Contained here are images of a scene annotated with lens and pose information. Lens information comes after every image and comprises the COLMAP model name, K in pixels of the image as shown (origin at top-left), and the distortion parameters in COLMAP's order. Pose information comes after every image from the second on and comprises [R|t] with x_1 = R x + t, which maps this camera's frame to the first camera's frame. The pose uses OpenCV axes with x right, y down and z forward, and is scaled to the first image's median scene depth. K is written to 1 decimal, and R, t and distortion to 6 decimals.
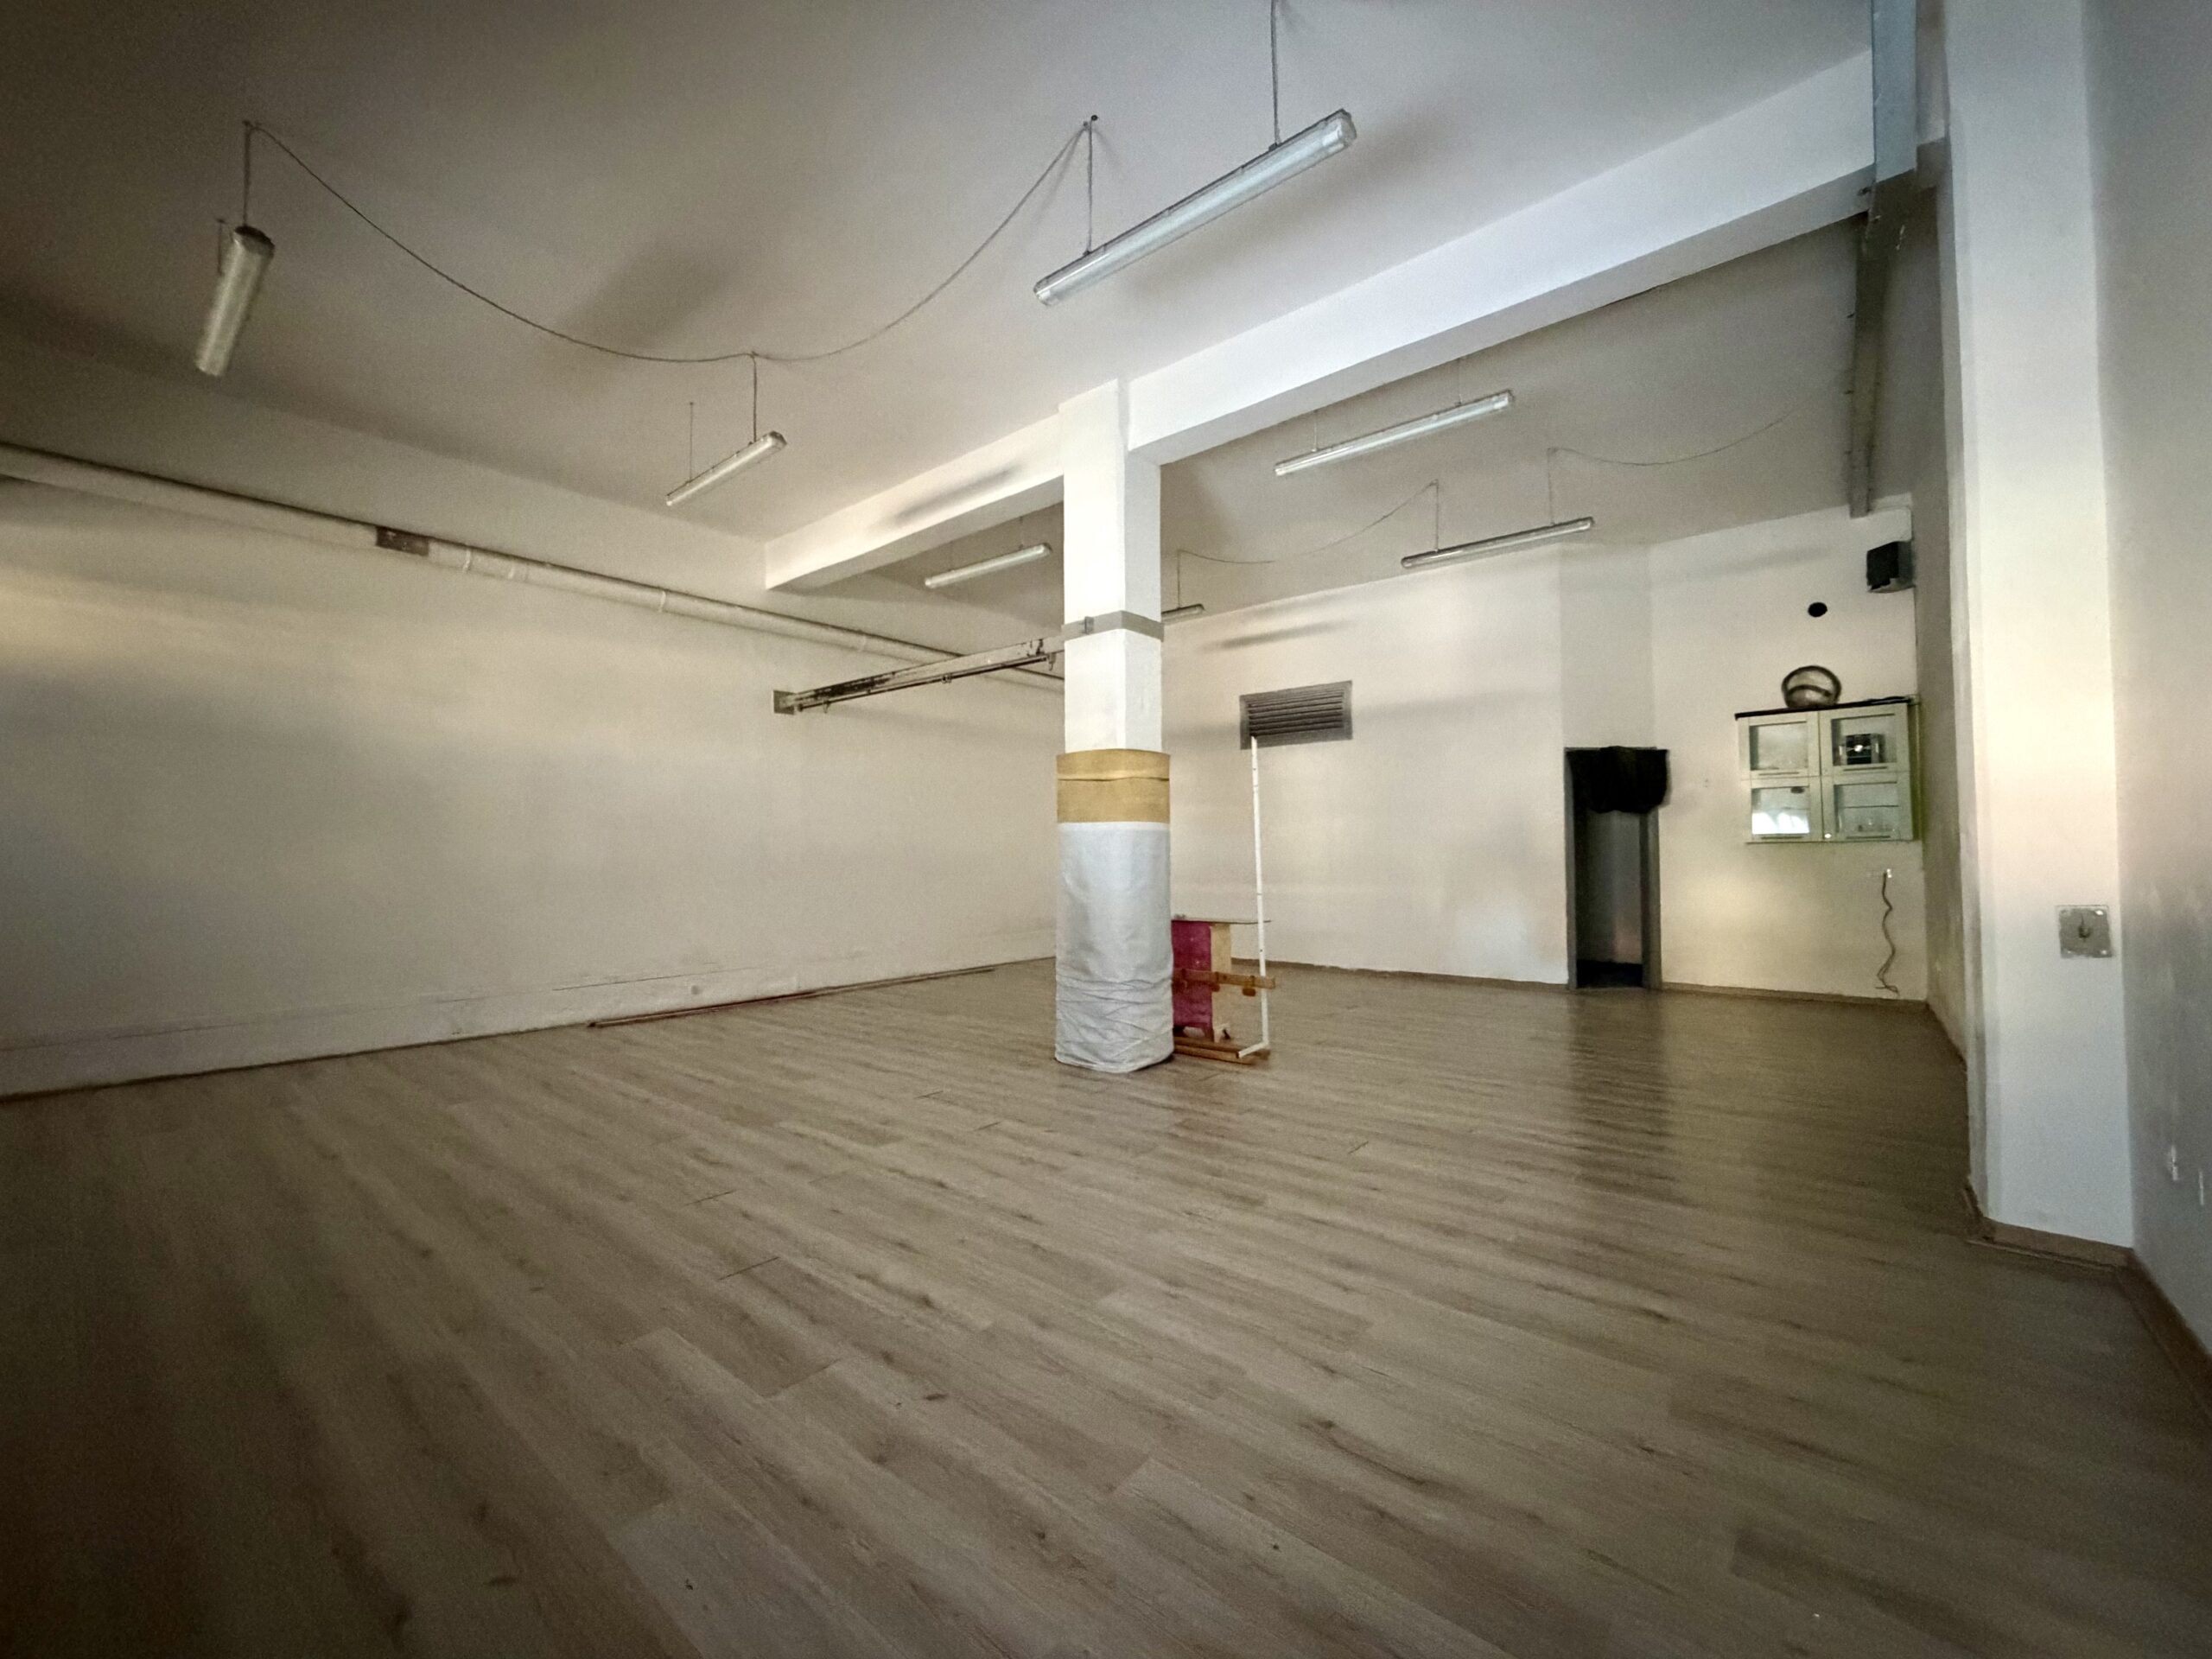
lens RADIAL K [[878.5, 0, 1106.0], [0, 878.5, 829.5], [0, 0, 1]] dist [-0.003053, -0.000314]
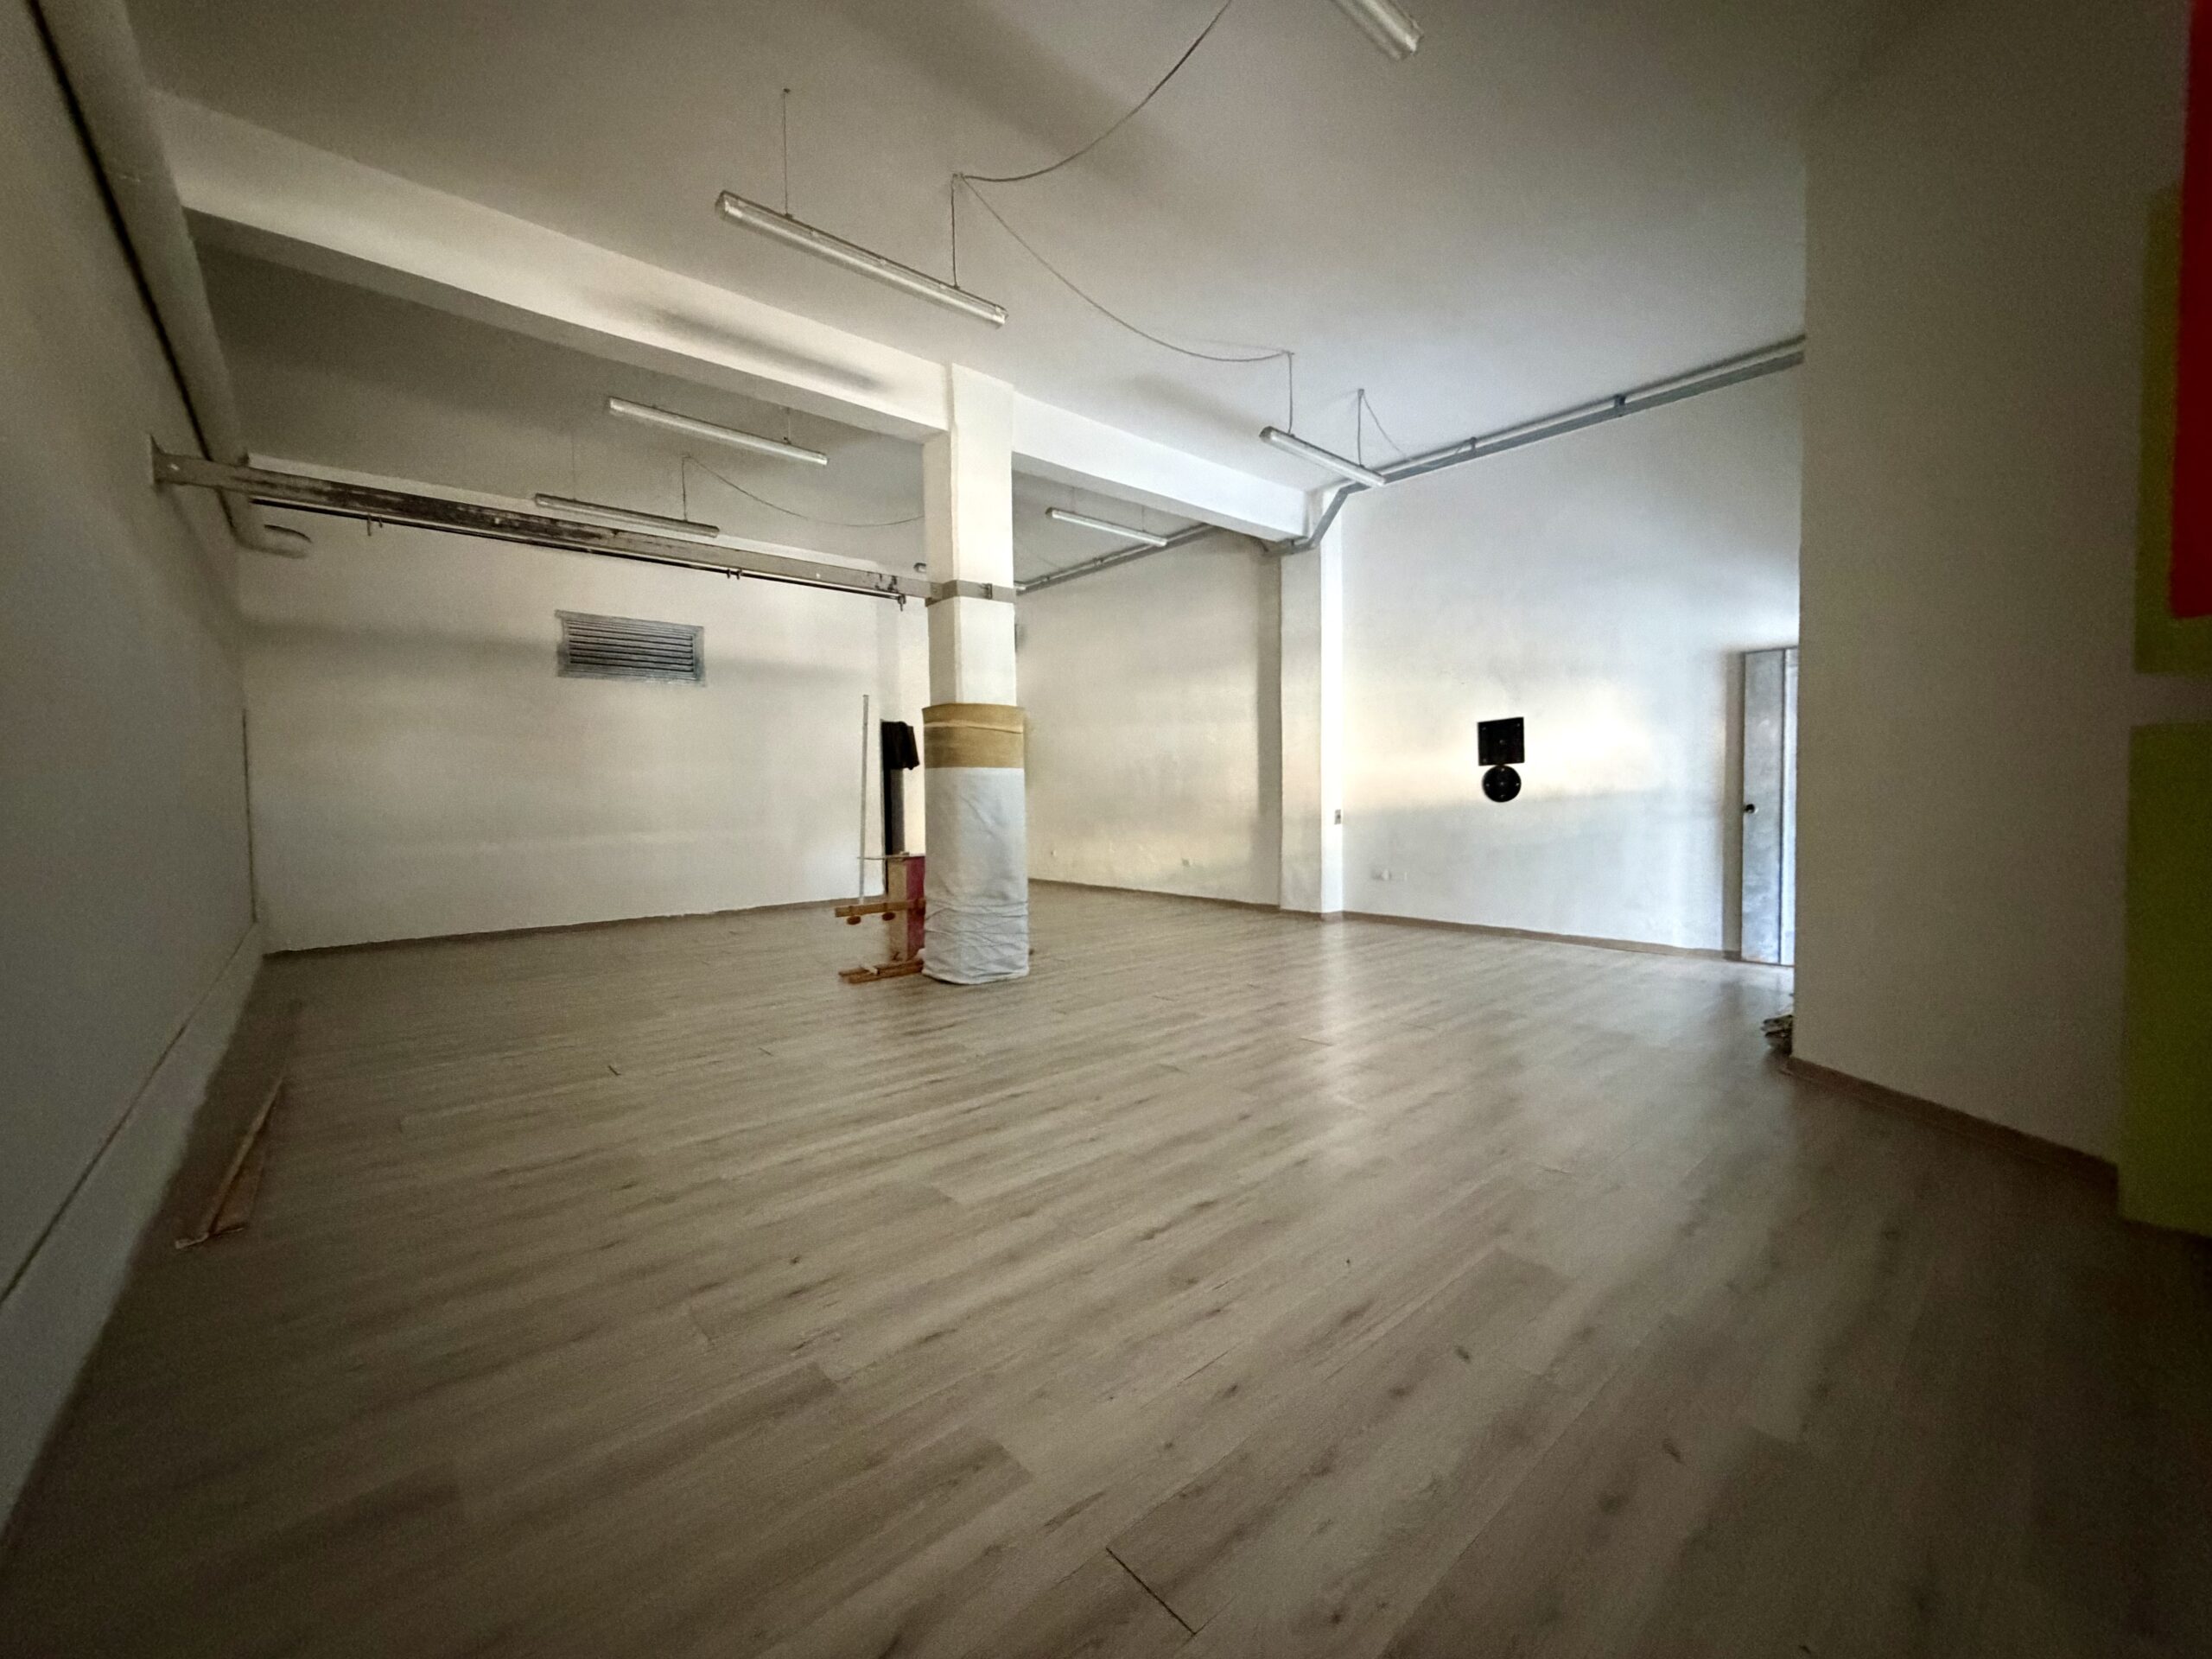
lens RADIAL K [[884.2, 0, 1088.5], [0, 884.2, 827.4], [0, 0, 1]] dist [0.001490, 0.000056]
pose [[0.167695, -0.032036, 0.985318, -1.090505], [-0.017767, 0.999211, 0.035512, 0.024875], [-0.985679, -0.023461, 0.166994, 0.662883]]
